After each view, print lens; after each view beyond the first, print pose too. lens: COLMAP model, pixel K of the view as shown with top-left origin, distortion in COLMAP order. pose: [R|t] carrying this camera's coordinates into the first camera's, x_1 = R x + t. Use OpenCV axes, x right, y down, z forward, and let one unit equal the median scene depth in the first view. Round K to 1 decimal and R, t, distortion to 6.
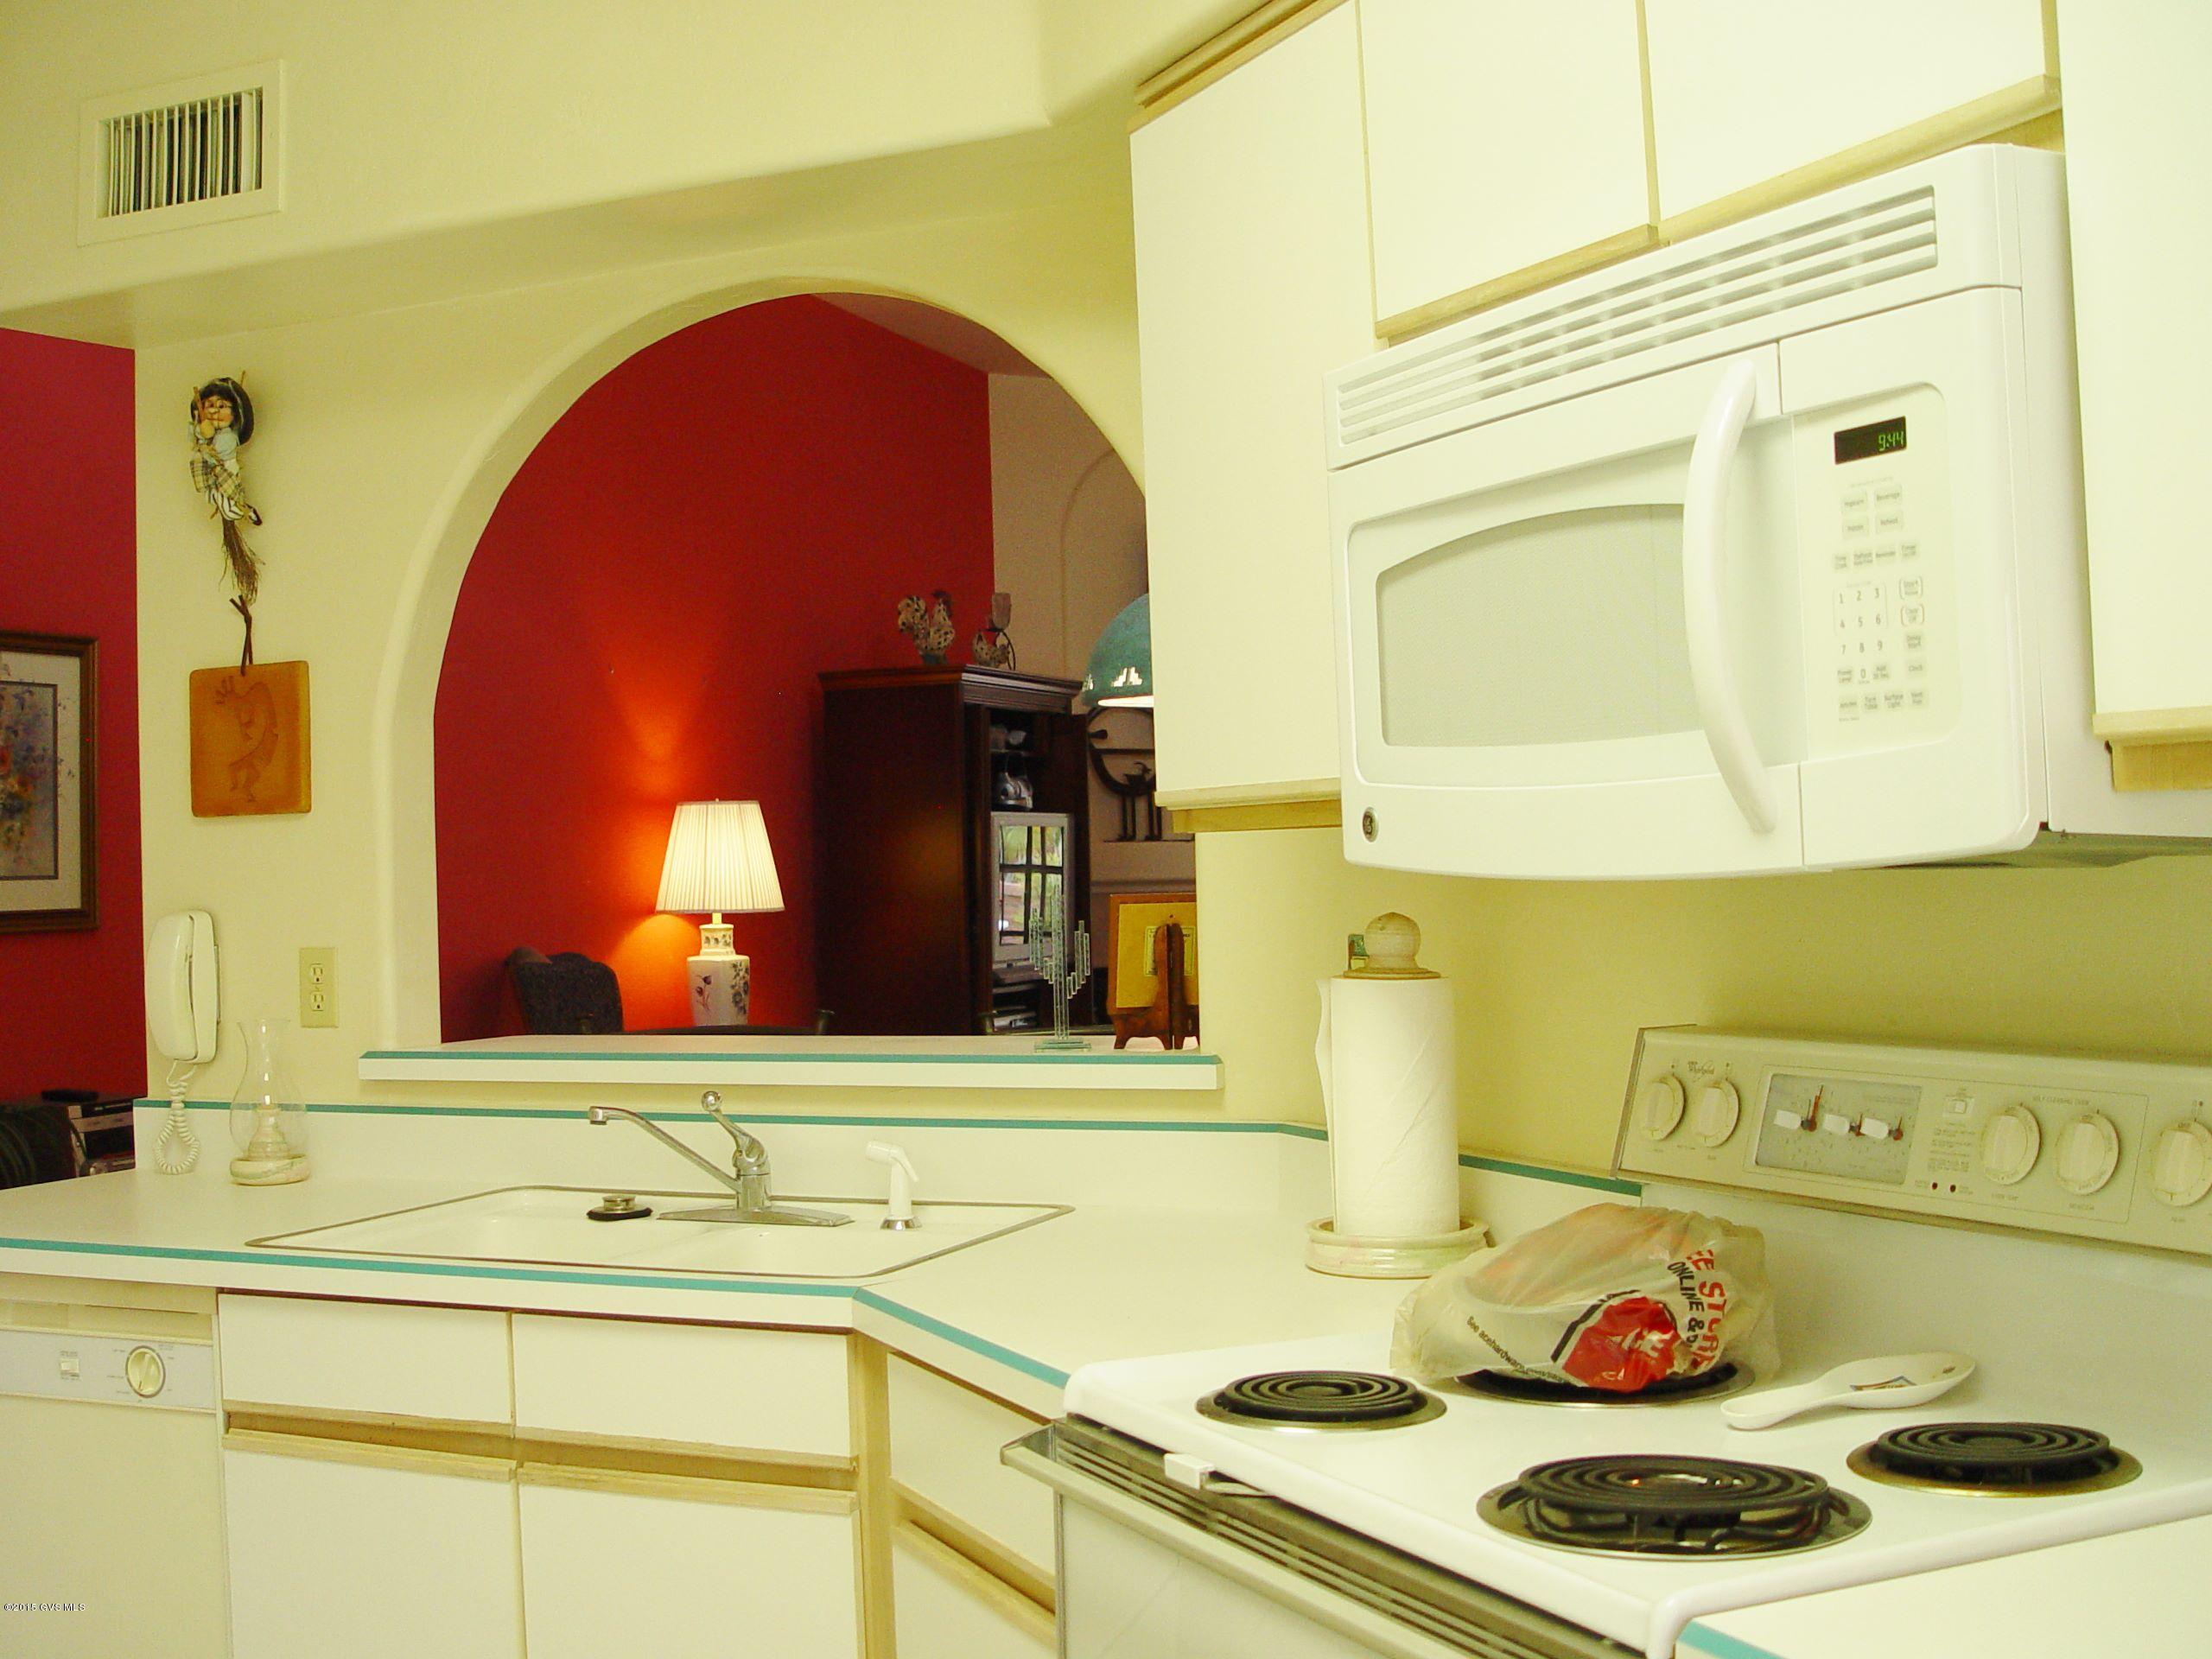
lens RADIAL K [[2503.9, 0, 1112.2], [0, 2503.9, 823.7], [0, 0, 1]] dist [-0.126402, 0.000000]
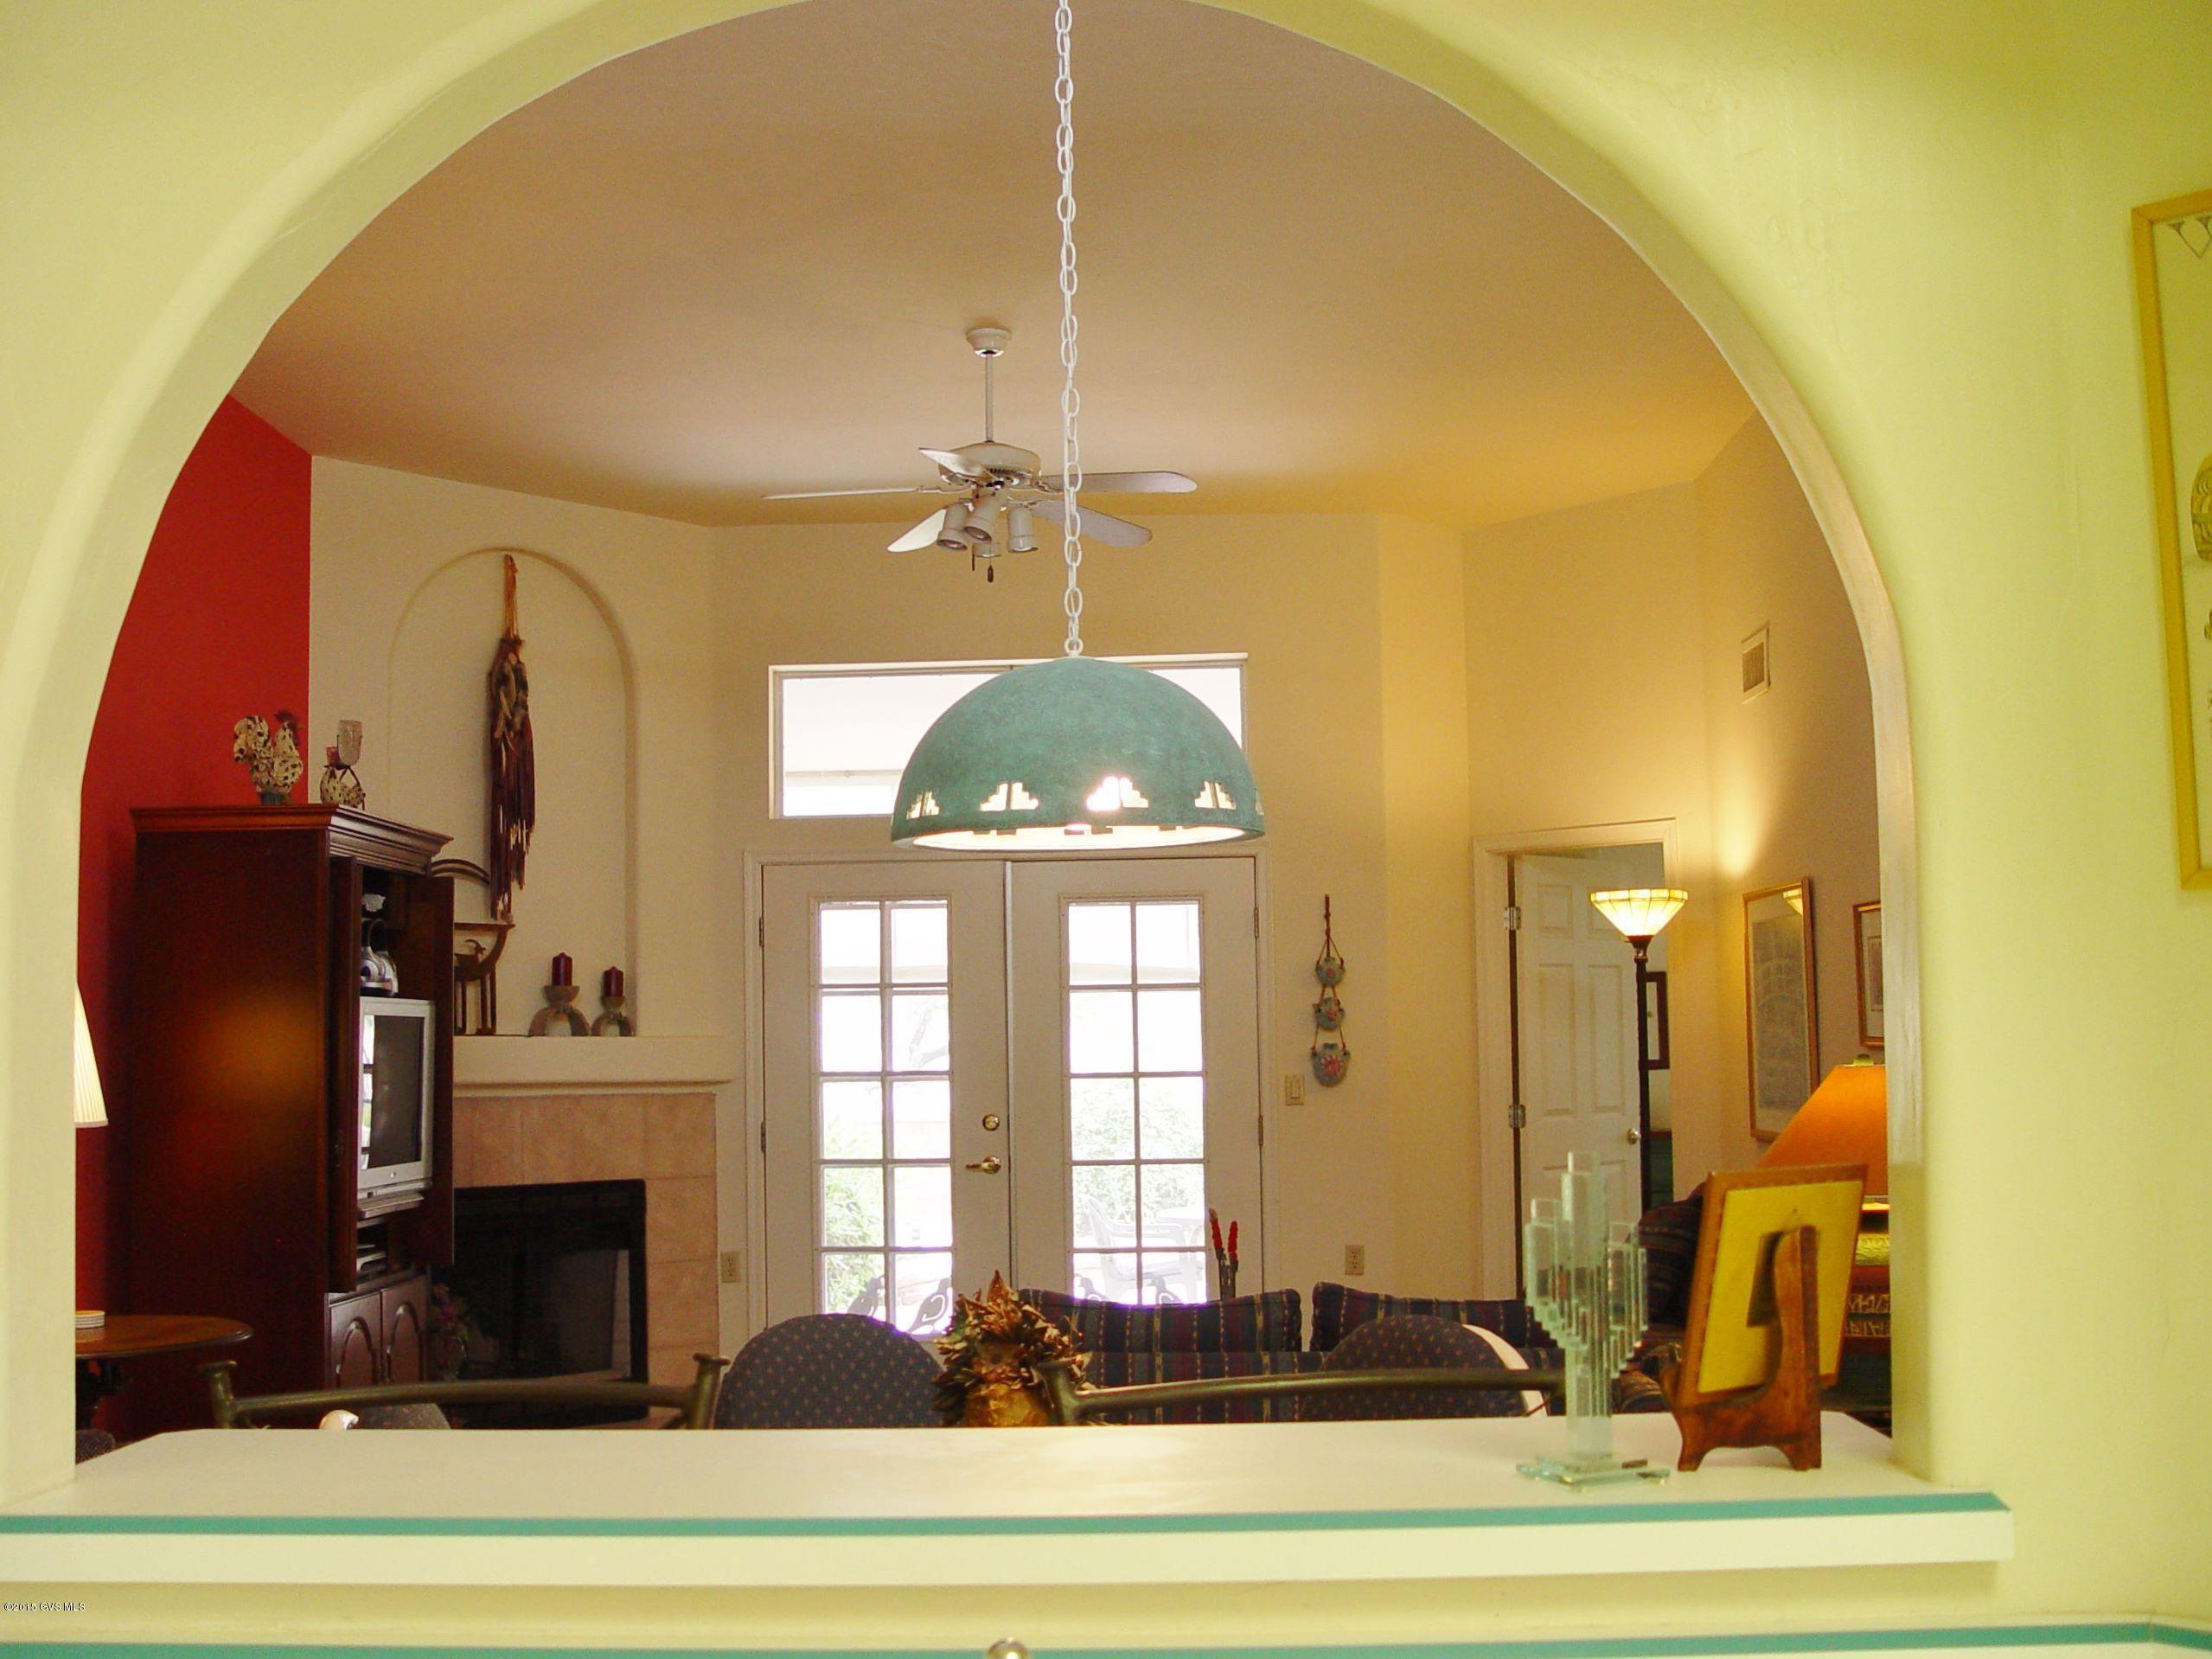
lens RADIAL K [[2504.3, 0, 1104.0], [0, 2504.3, 835.3], [0, 0, 1]] dist [-0.126402, 0.000000]
pose [[0.935472, 0.037394, 0.351416, -0.242822], [-0.011930, 0.997161, -0.074350, -0.000665], [-0.353199, 0.065360, 0.933262, 0.469865]]
